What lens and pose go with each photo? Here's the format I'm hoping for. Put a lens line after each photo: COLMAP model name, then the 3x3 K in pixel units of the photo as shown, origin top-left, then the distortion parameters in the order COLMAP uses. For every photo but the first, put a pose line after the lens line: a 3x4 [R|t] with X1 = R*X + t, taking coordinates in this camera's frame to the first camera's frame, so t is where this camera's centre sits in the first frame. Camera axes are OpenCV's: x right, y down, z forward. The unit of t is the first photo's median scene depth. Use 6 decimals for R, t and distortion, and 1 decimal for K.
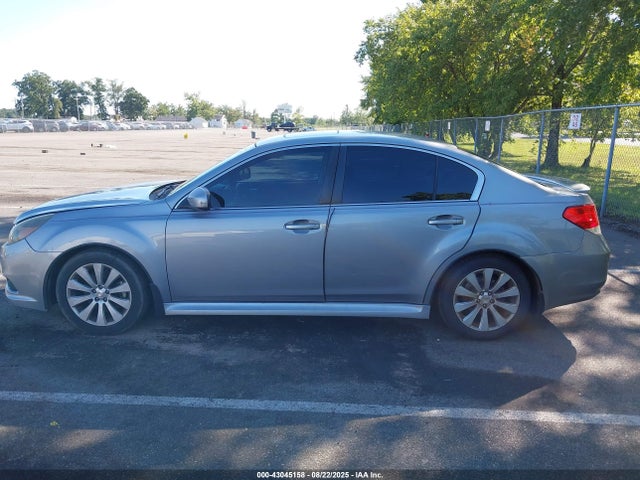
lens RADIAL K [[459.8, 0, 317.8], [0, 459.8, 239.3], [0, 0, 1]] dist [-0.034253, 0.006244]
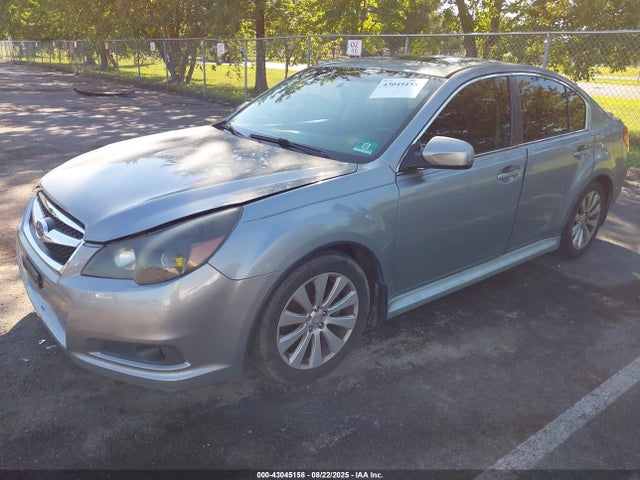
lens RADIAL K [[459.8, 0, 317.8], [0, 459.8, 239.3], [0, 0, 1]] dist [-0.034253, 0.006244]
pose [[0.812778, -0.198518, 0.547707, -0.802571], [0.111569, 0.975790, 0.188114, -0.108883], [-0.571791, -0.091788, 0.815249, 0.487636]]
